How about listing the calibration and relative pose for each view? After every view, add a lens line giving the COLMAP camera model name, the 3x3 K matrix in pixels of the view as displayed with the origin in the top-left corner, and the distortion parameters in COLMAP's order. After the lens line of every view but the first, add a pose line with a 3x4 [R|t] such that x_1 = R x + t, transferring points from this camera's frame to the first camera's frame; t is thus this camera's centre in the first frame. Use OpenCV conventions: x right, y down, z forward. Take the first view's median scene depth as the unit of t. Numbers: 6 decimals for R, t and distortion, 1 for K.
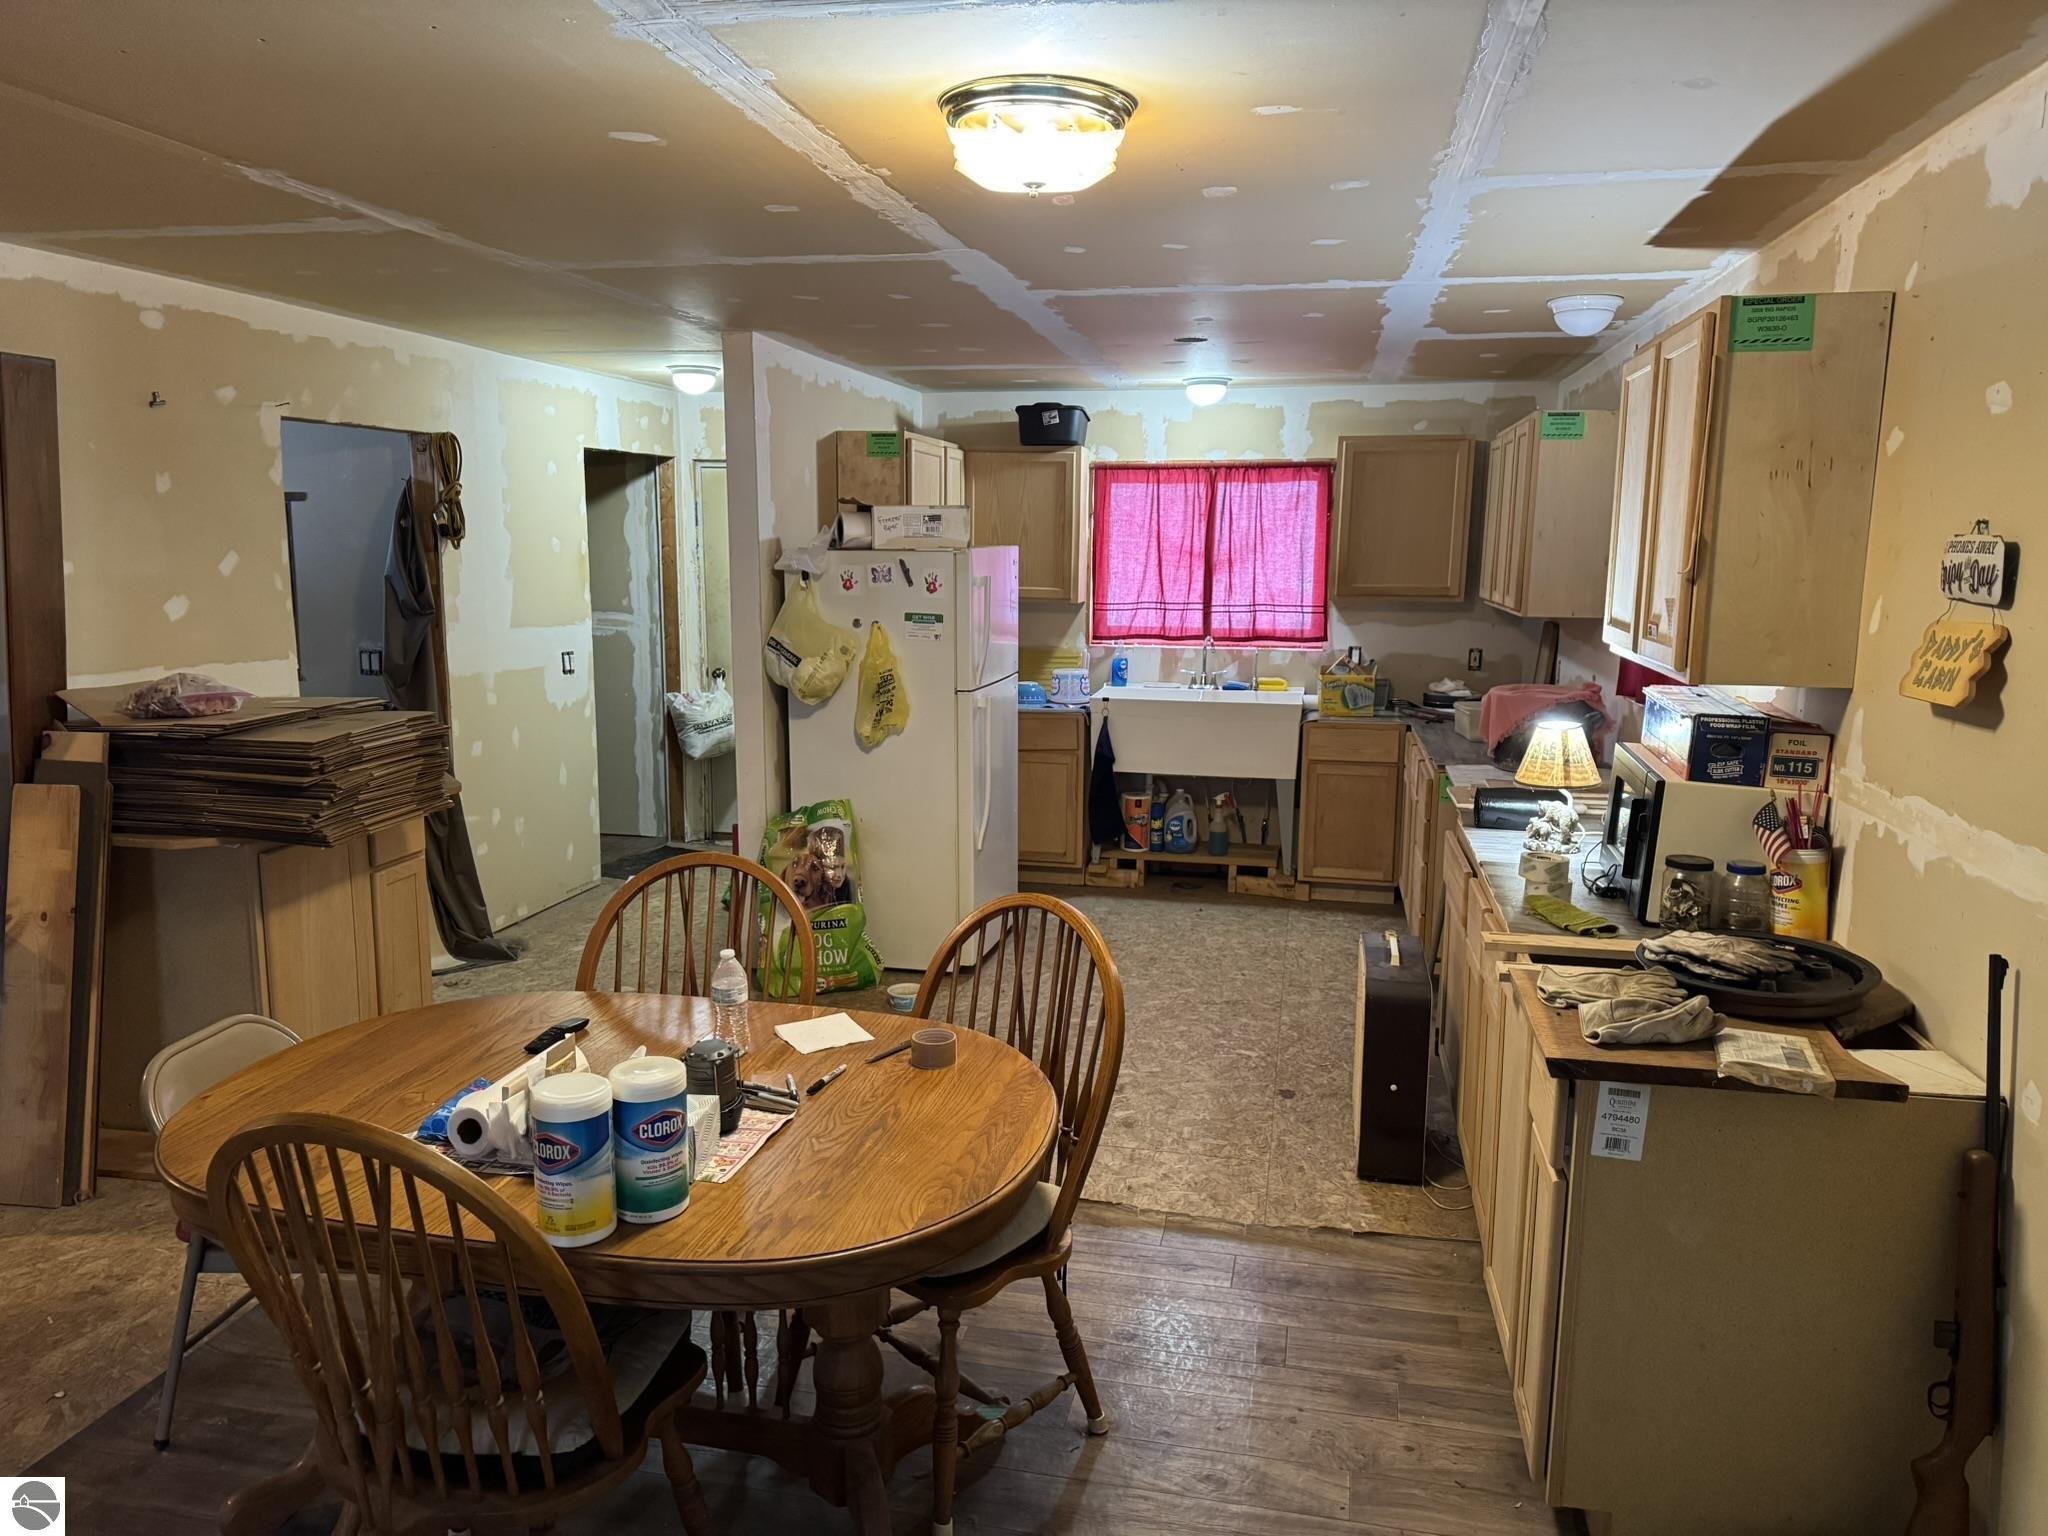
lens RADIAL K [[1438.8, 0, 1026.5], [0, 1438.8, 758.6], [0, 0, 1]] dist [0.160313, -0.213911]
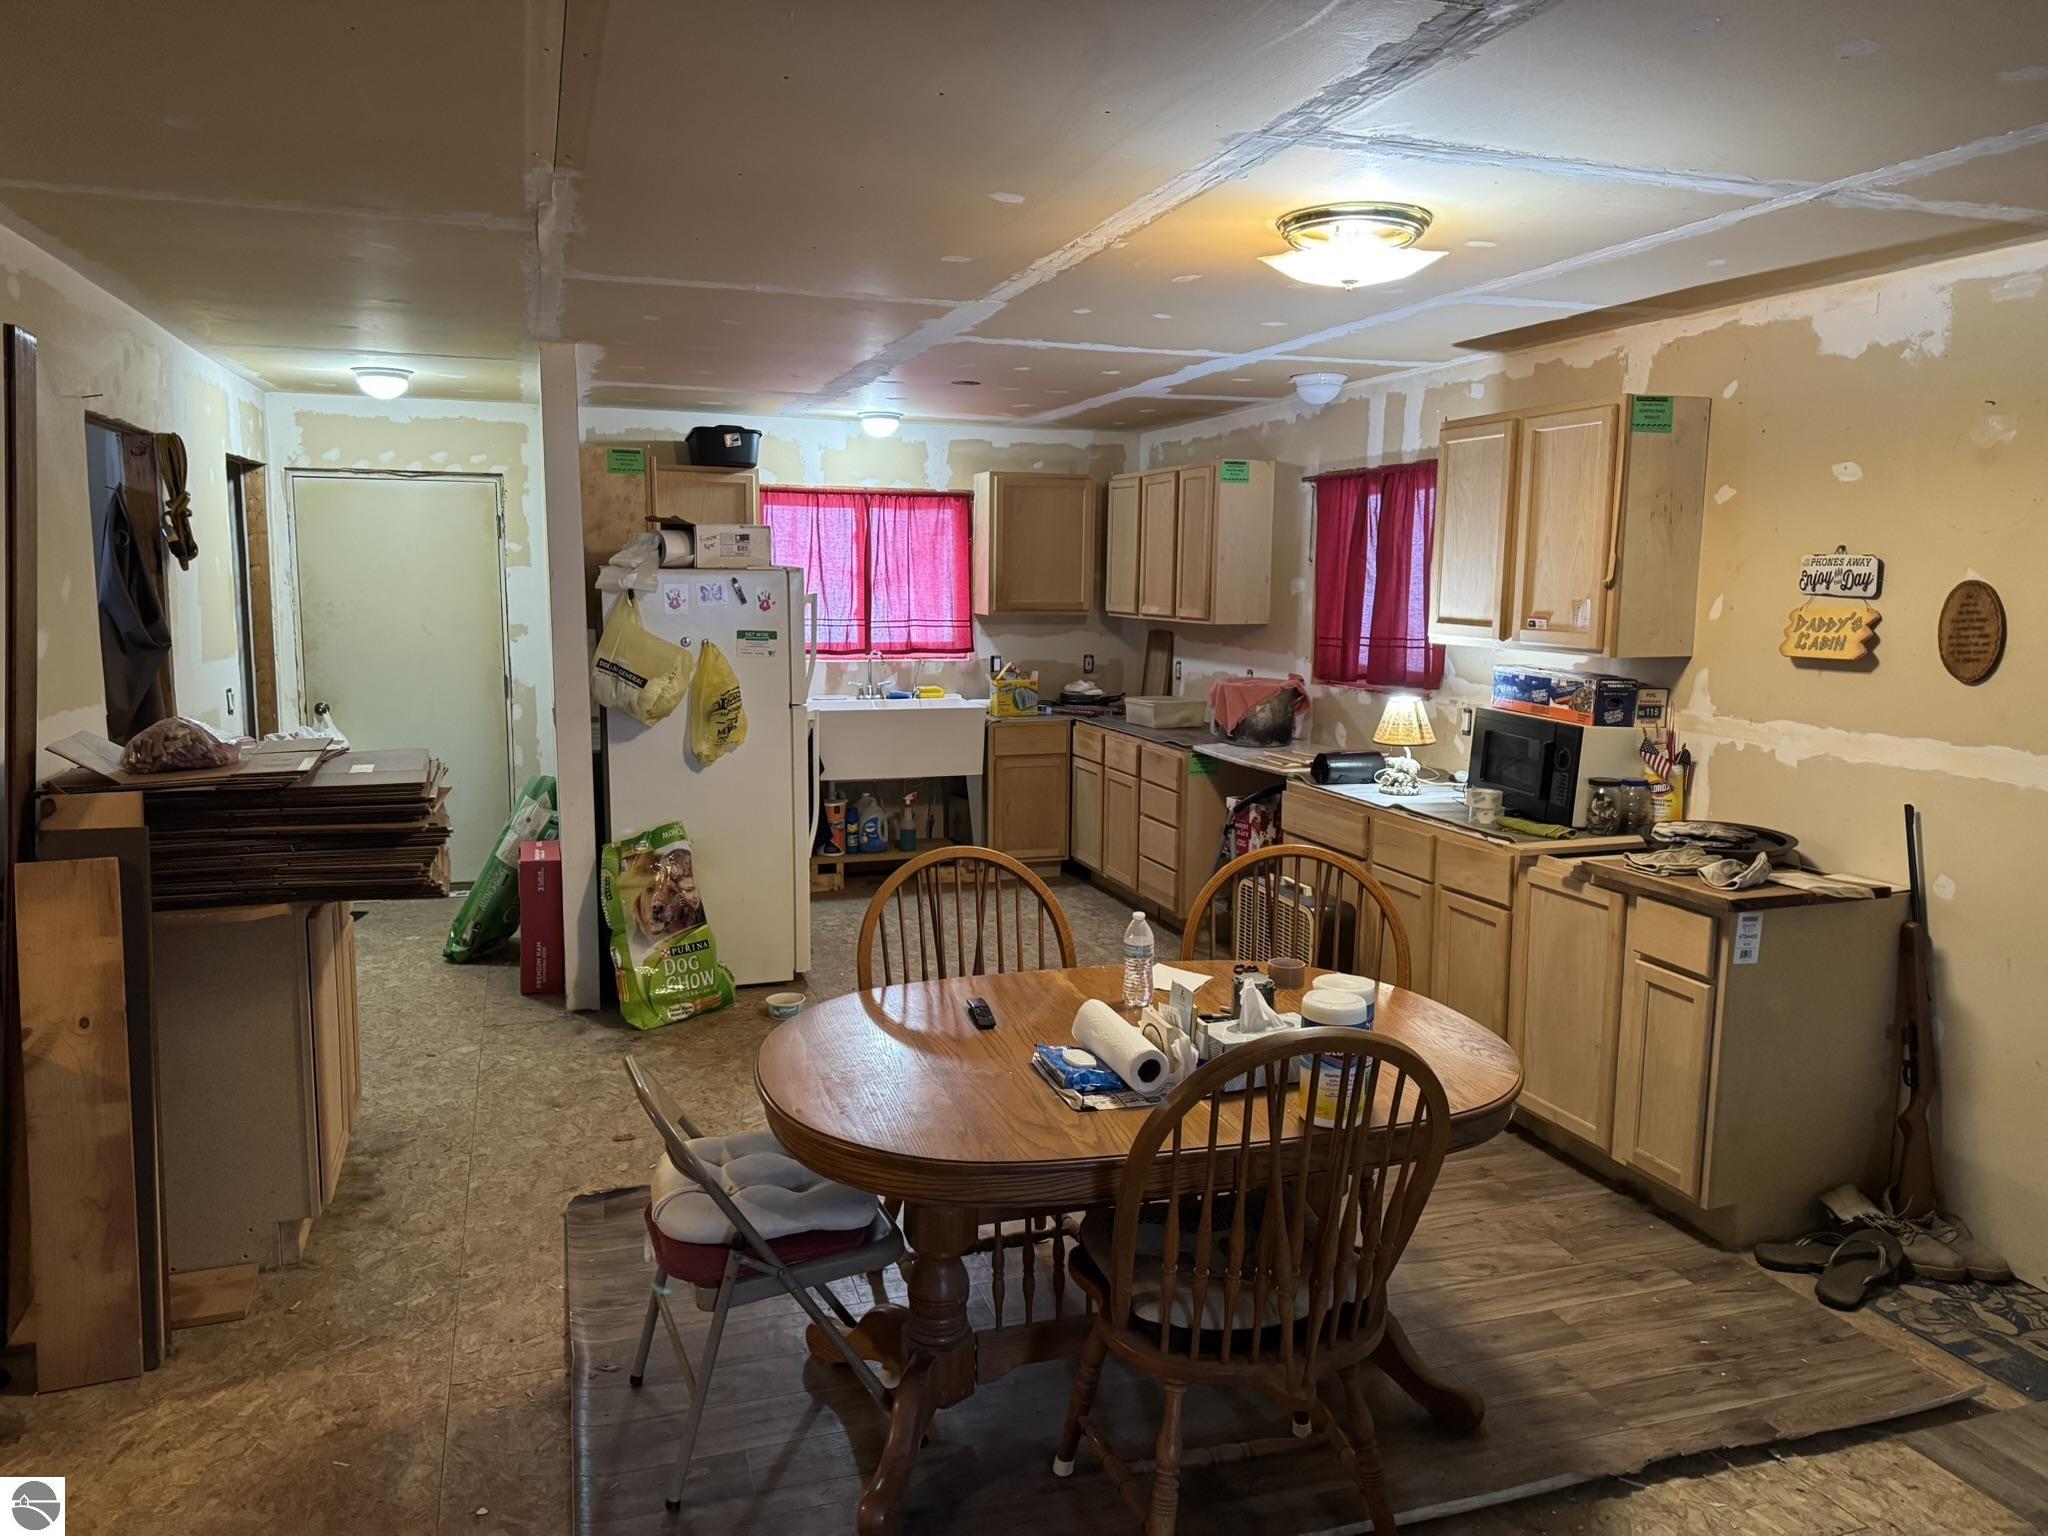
lens RADIAL K [[1438.8, 0, 1026.5], [0, 1438.8, 758.6], [0, 0, 1]] dist [0.160313, -0.213911]
pose [[0.859055, -0.068365, 0.507298, -0.414575], [0.076110, 0.997084, 0.005485, -0.001728], [-0.506194, 0.033898, 0.861753, 0.024147]]
